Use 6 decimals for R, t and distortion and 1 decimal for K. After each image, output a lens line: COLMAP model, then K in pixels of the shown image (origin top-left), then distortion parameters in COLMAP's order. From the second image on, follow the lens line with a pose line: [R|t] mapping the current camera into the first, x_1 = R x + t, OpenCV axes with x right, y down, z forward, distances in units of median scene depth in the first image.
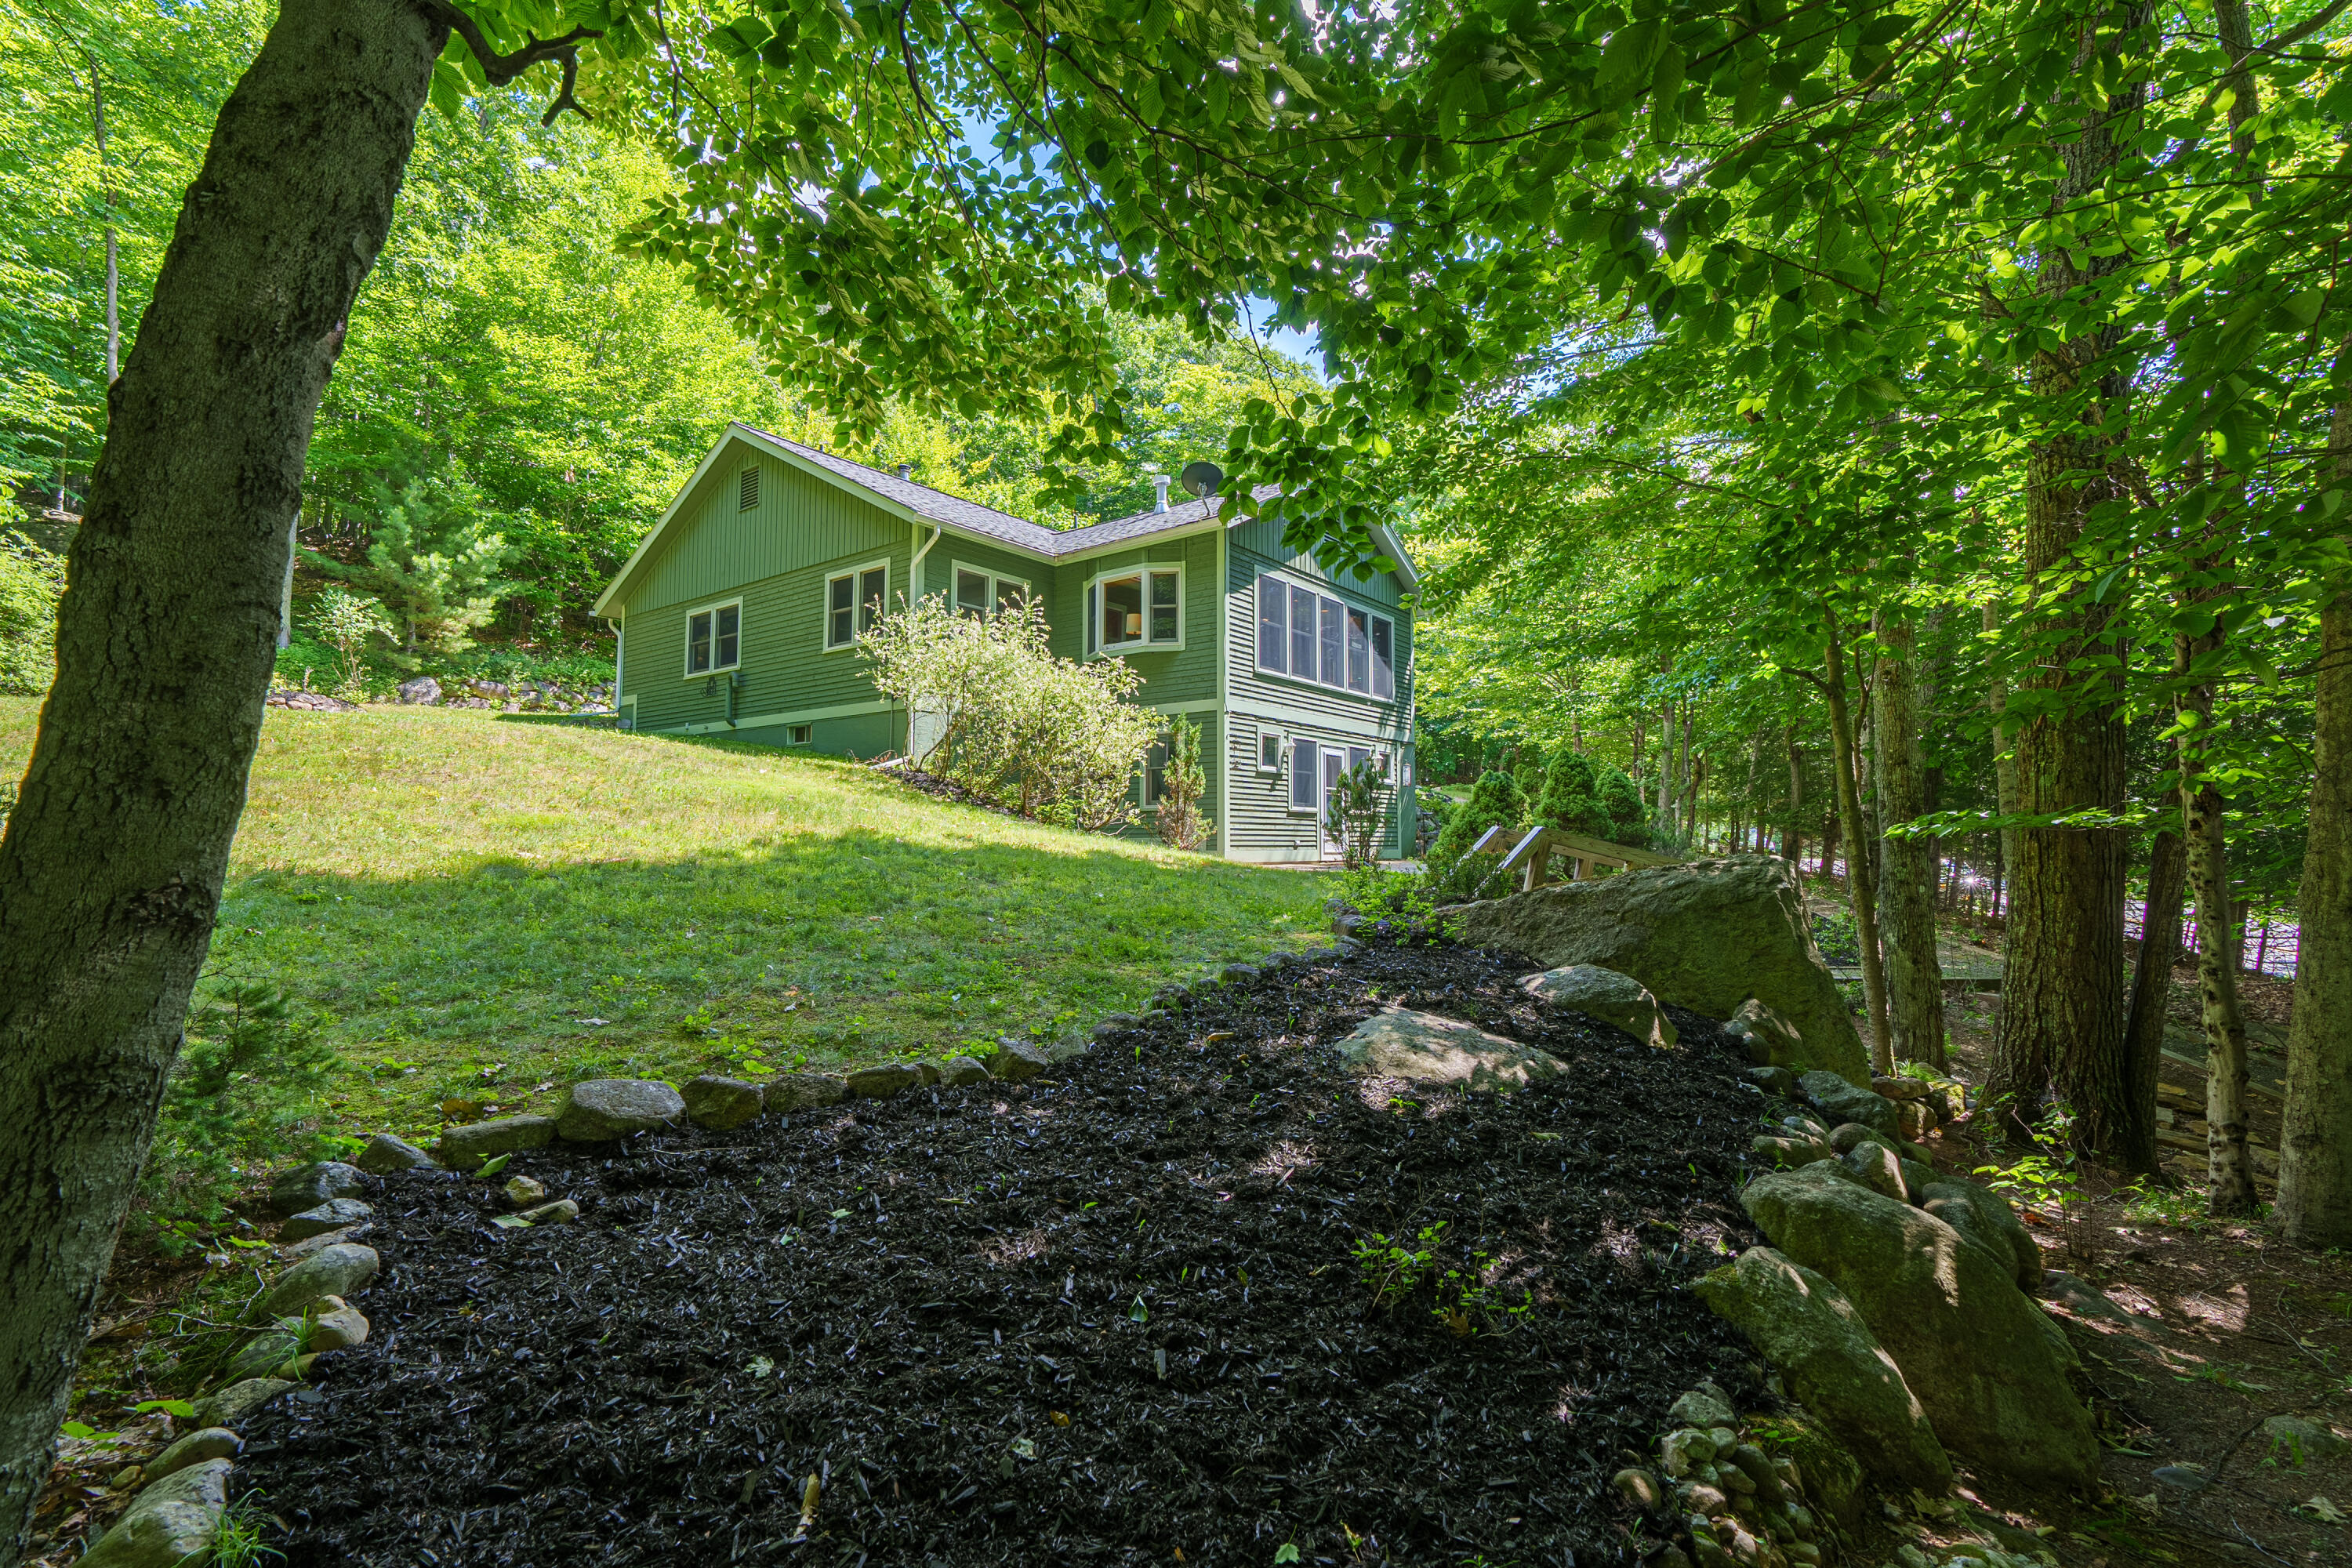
lens RADIAL K [[1092.6, 0, 1176.0], [0, 1092.6, 784.0], [0, 0, 1]] dist [-0.000734, -0.000099]
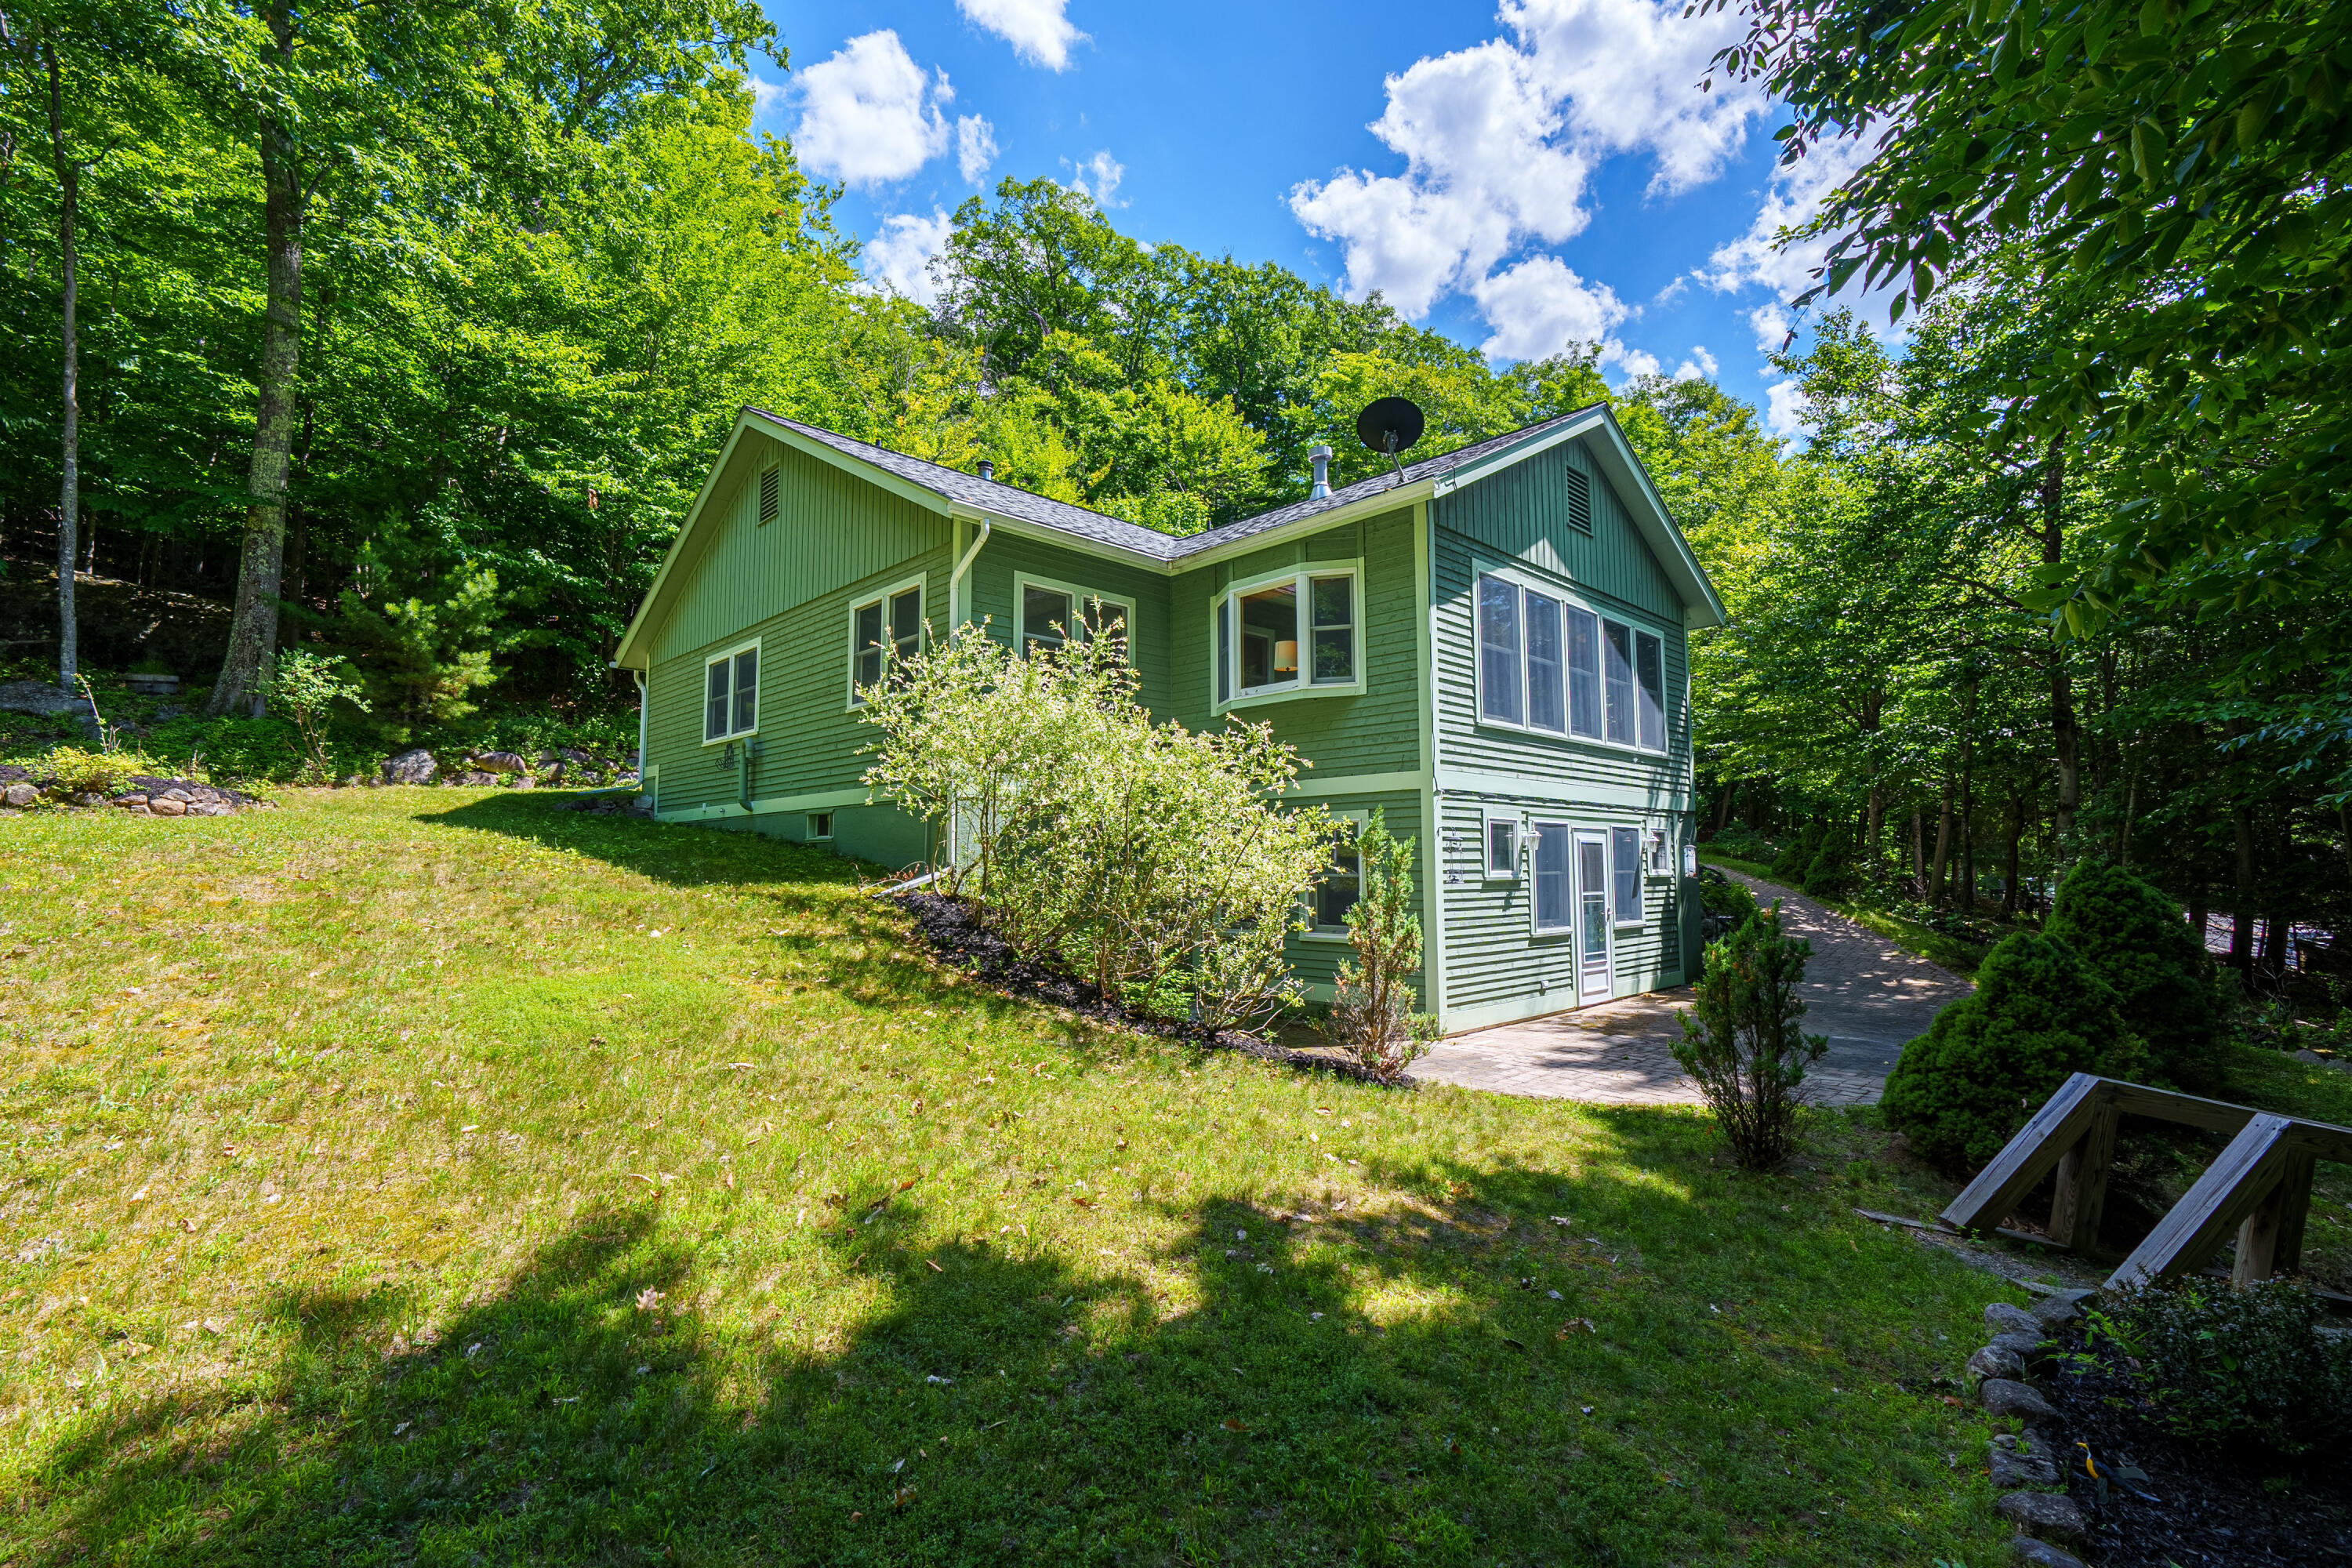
lens RADIAL K [[1061.8, 0, 1176.0], [0, 1061.8, 784.0], [0, 0, 1]] dist [-0.012563, 0.000082]
pose [[0.990008, -0.017800, -0.139881, -0.015559], [0.015036, 0.999671, -0.020793, -0.055585], [0.140205, 0.018482, 0.989950, 0.348303]]
